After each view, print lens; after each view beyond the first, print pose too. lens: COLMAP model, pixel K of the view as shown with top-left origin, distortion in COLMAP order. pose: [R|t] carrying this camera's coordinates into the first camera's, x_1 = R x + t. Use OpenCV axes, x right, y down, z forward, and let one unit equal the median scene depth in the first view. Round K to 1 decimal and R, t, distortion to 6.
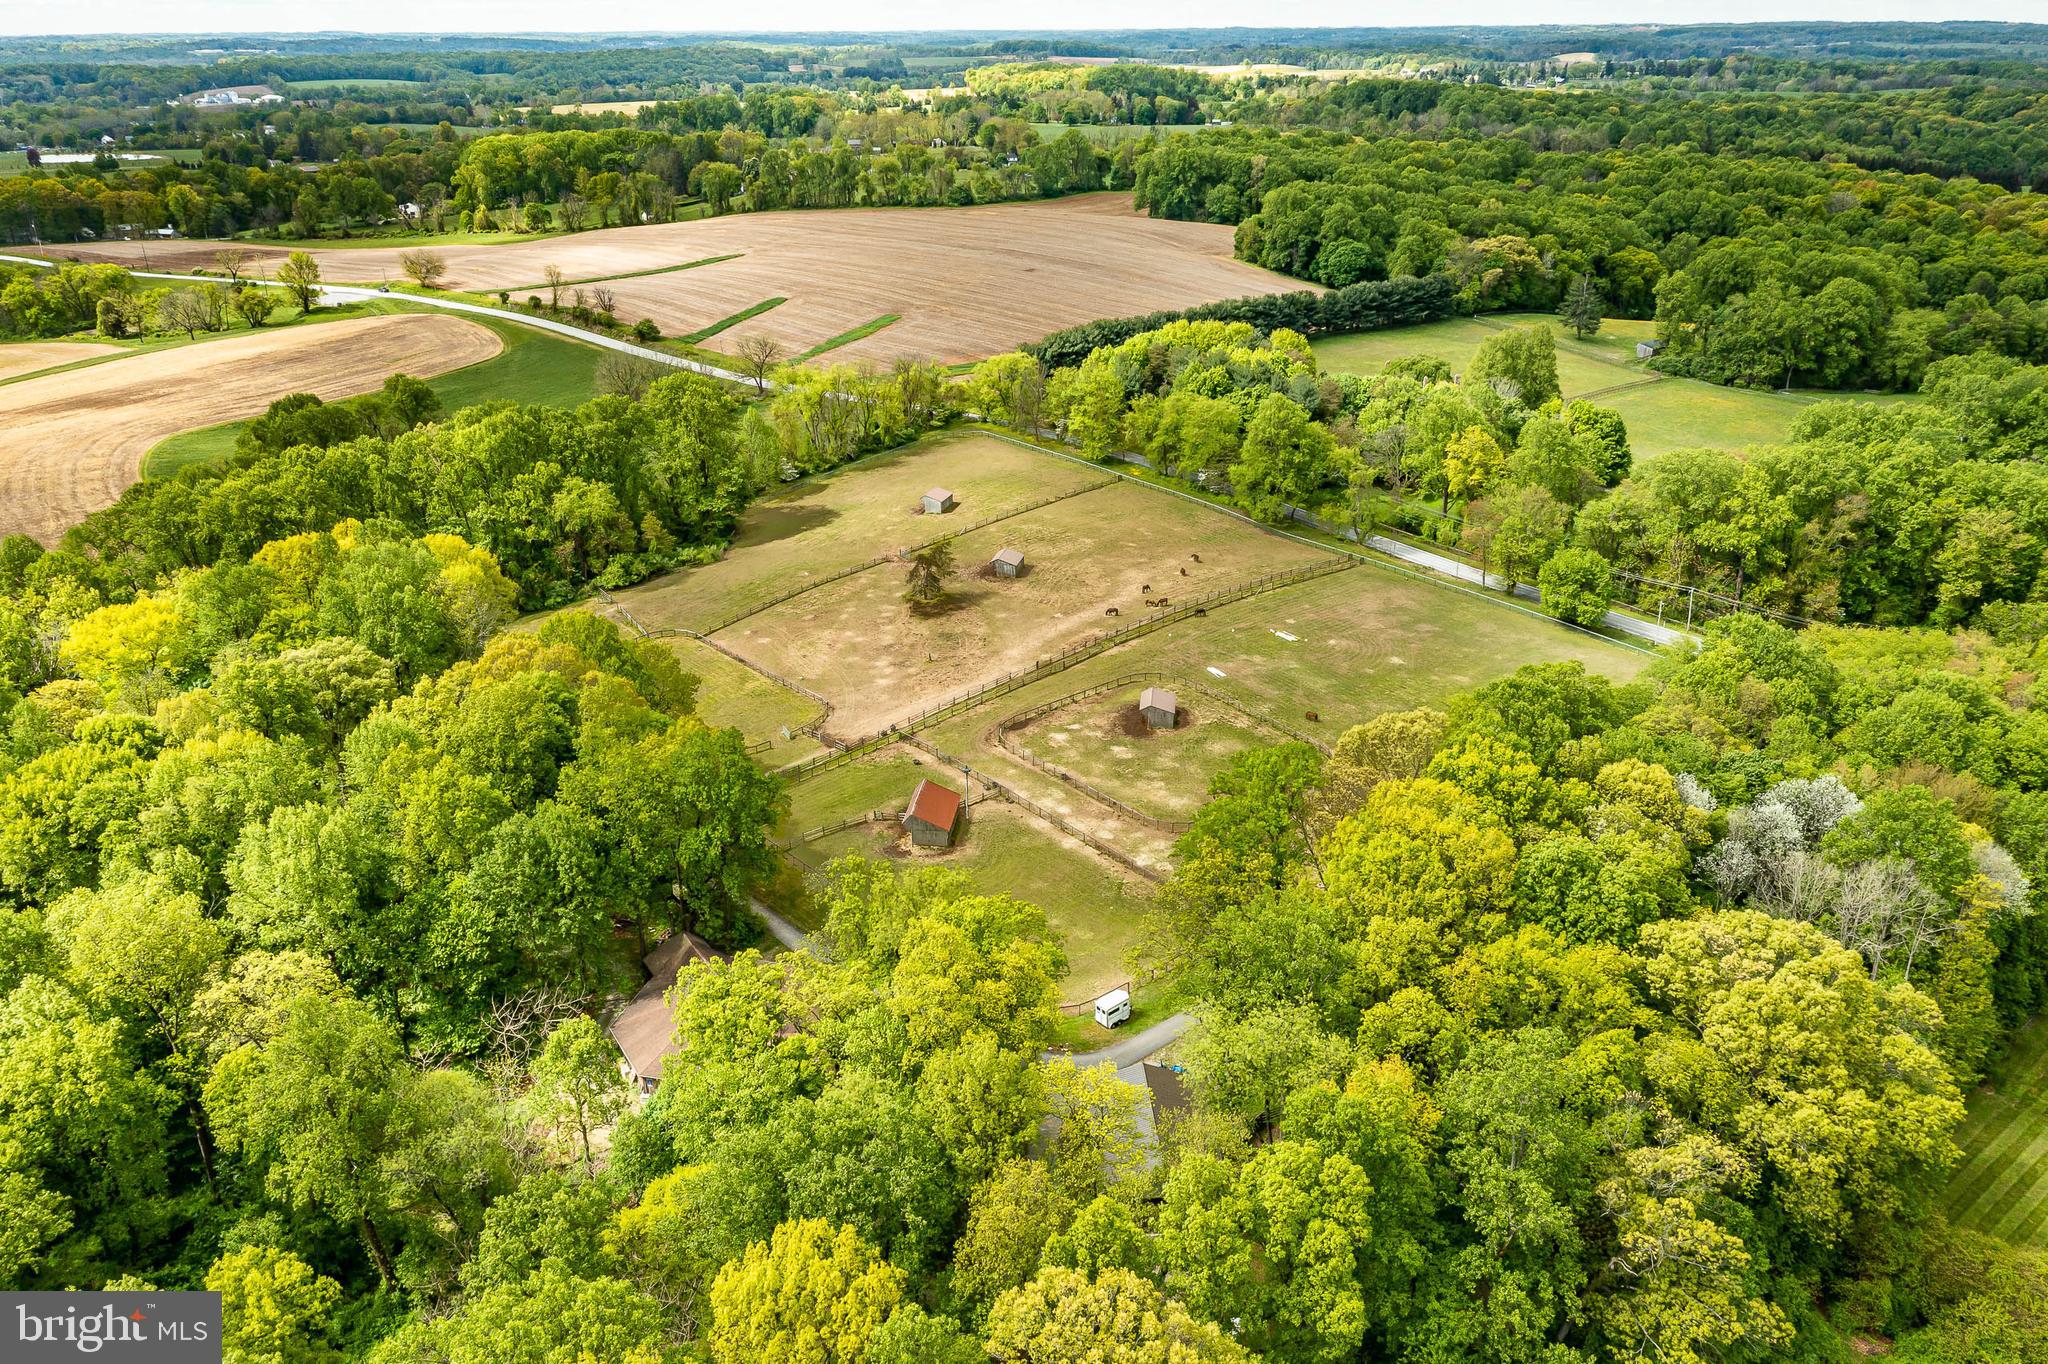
lens RADIAL K [[1625.3, 0, 1025.7], [0, 1625.3, 675.5], [0, 0, 1]] dist [0.001107, 0.039657]
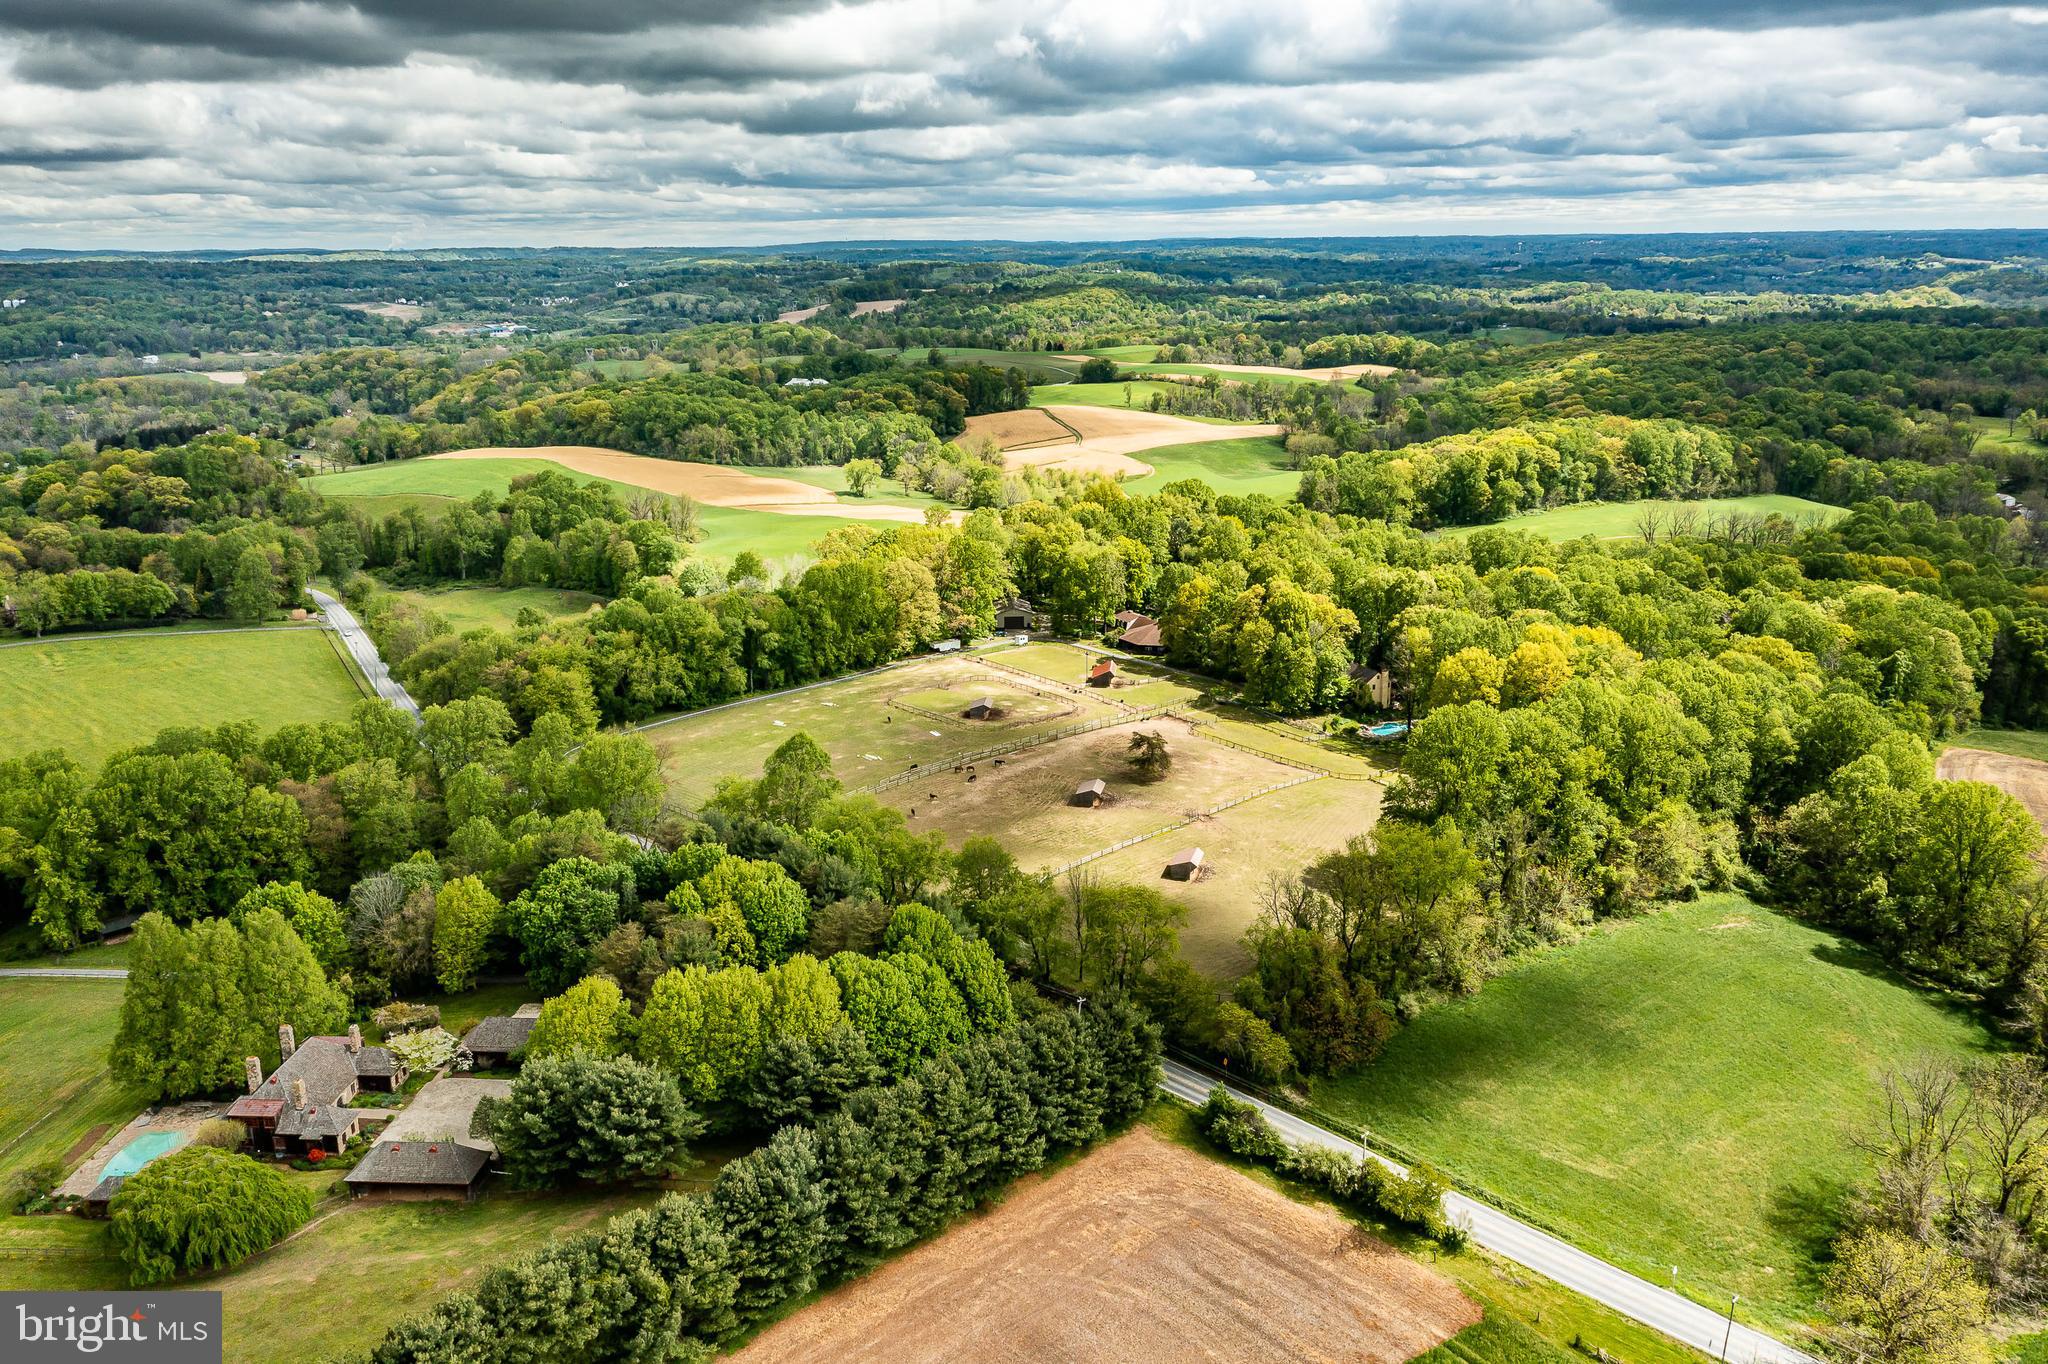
lens RADIAL K [[1625.3, 0, 1016.7], [0, 1625.3, 673.5], [0, 0, 1]] dist [0.001107, 0.039657]
pose [[-0.999843, 0.017161, -0.004348, 0.022238], [0.011110, 0.799485, 0.600583, -0.423203], [0.013782, 0.600441, -0.799551, 0.976063]]
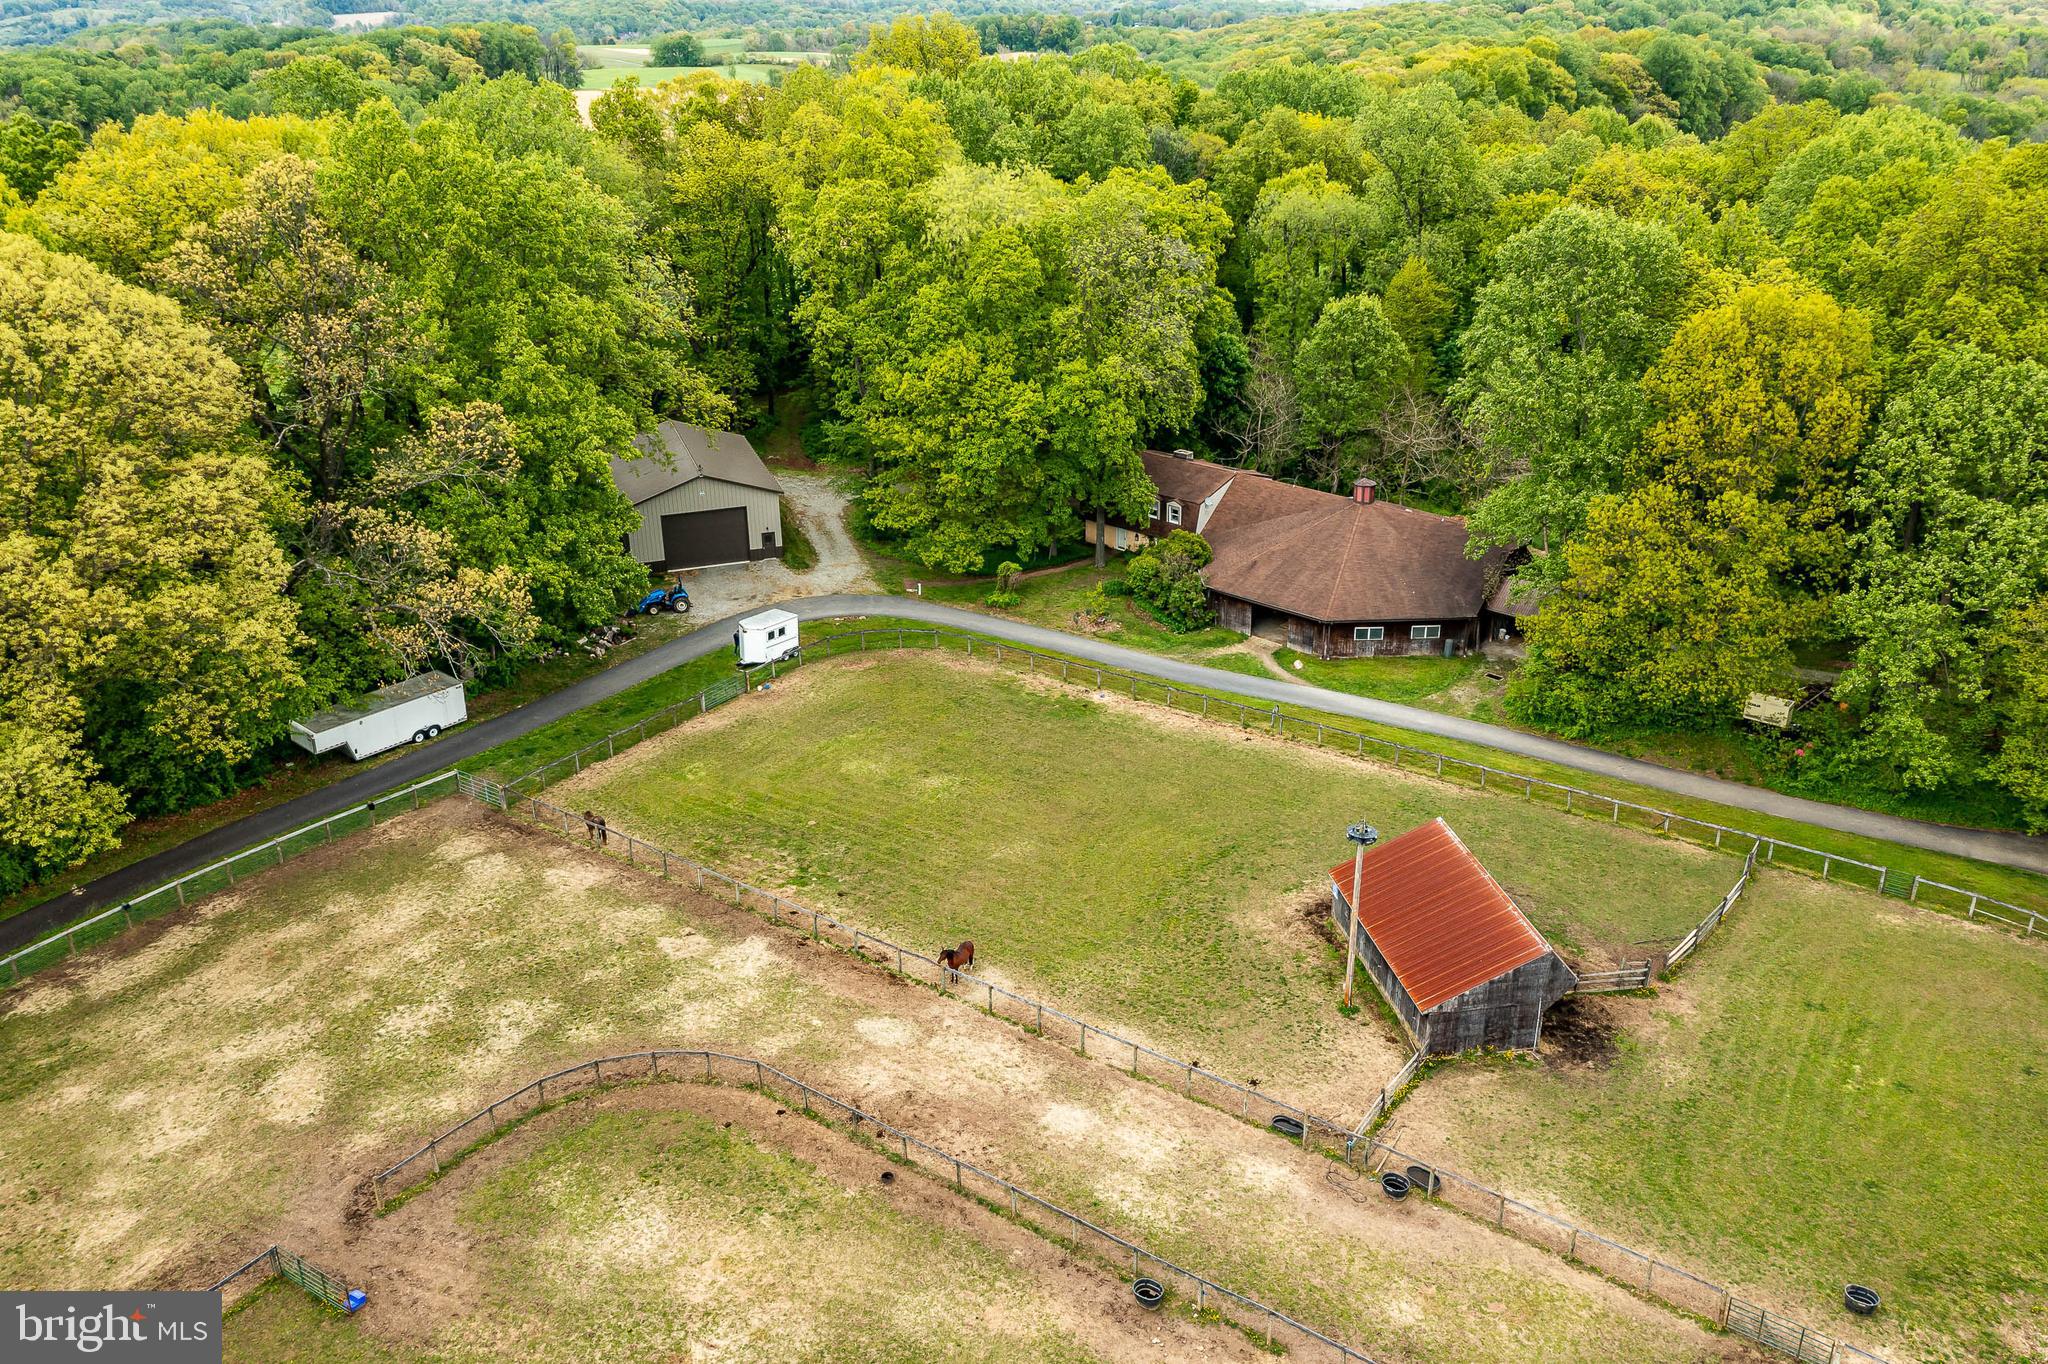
lens RADIAL K [[1625.3, 0, 1025.4], [0, 1625.3, 678.9], [0, 0, 1]] dist [0.001107, 0.039657]
pose [[-0.961437, 0.123914, -0.245530, 0.033062], [-0.087240, 0.709240, 0.699549, -0.059746], [0.260824, 0.693991, -0.671079, 0.429609]]
